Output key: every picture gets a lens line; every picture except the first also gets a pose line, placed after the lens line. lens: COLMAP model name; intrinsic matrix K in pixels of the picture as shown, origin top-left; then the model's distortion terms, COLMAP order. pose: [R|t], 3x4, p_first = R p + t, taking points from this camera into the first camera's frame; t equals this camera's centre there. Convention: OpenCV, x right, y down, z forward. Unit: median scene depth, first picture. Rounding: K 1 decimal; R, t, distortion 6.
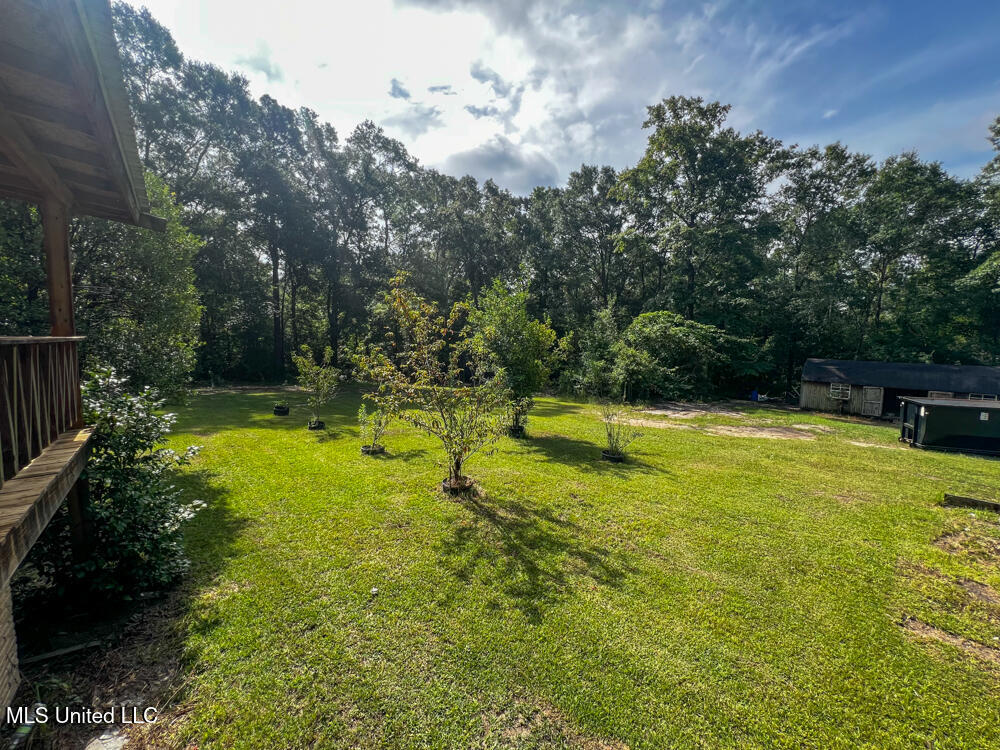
lens RADIAL K [[400.9, 0, 498.9], [0, 400.9, 371.4], [0, 0, 1]] dist [-0.004751, 0.000762]
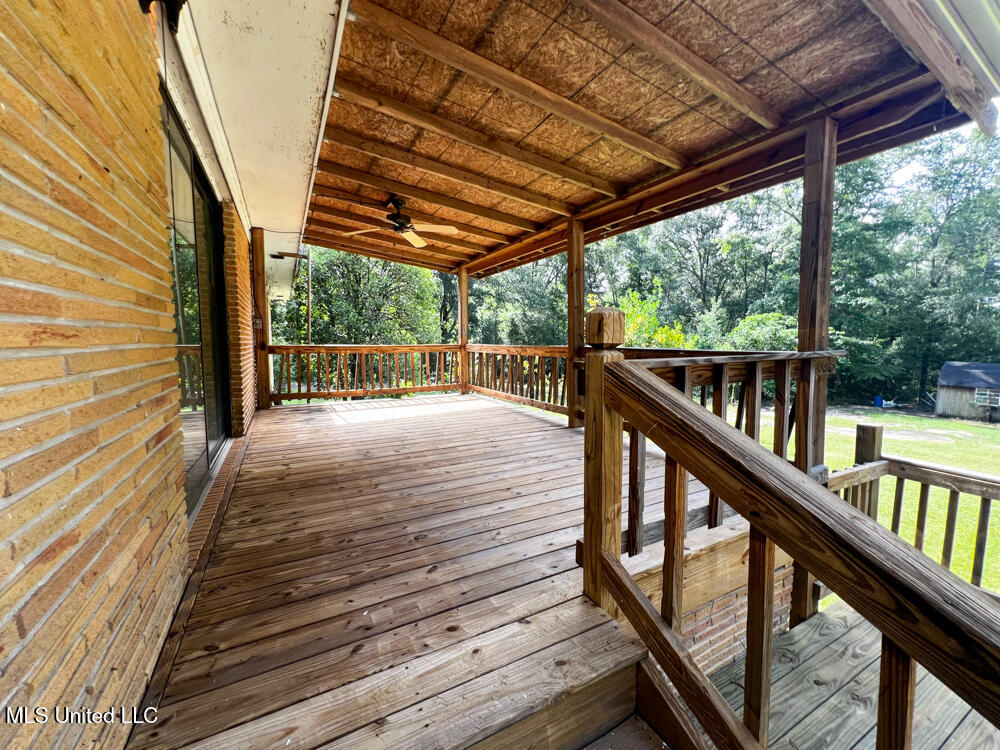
lens RADIAL K [[400.9, 0, 497.8], [0, 400.9, 371.3], [0, 0, 1]] dist [-0.004751, 0.000762]
pose [[0.982105, 0.008660, -0.188136, -0.065519], [-0.010030, 0.999930, -0.006333, 0.005974], [0.188068, 0.008106, 0.982123, -0.092118]]
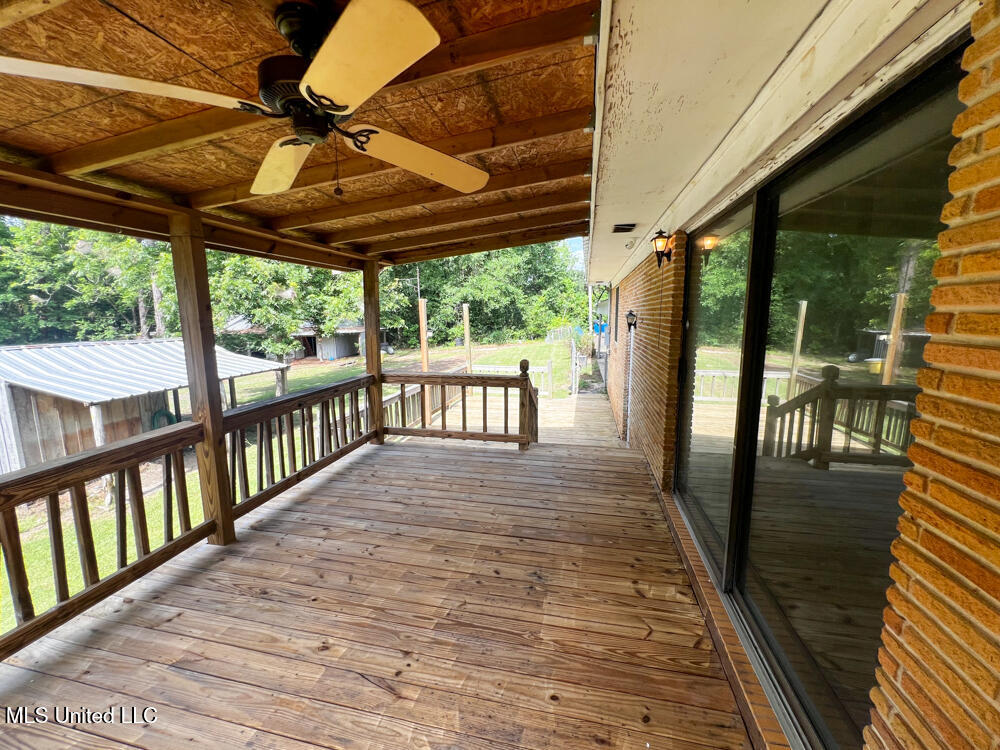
lens RADIAL K [[400.9, 0, 503.4], [0, 400.9, 372.9], [0, 0, 1]] dist [-0.004751, 0.000762]
pose [[-0.635286, -0.118799, 0.763085, -0.164387], [0.065726, 0.976195, 0.206695, -0.025699], [-0.769475, 0.181465, -0.612355, 0.043864]]
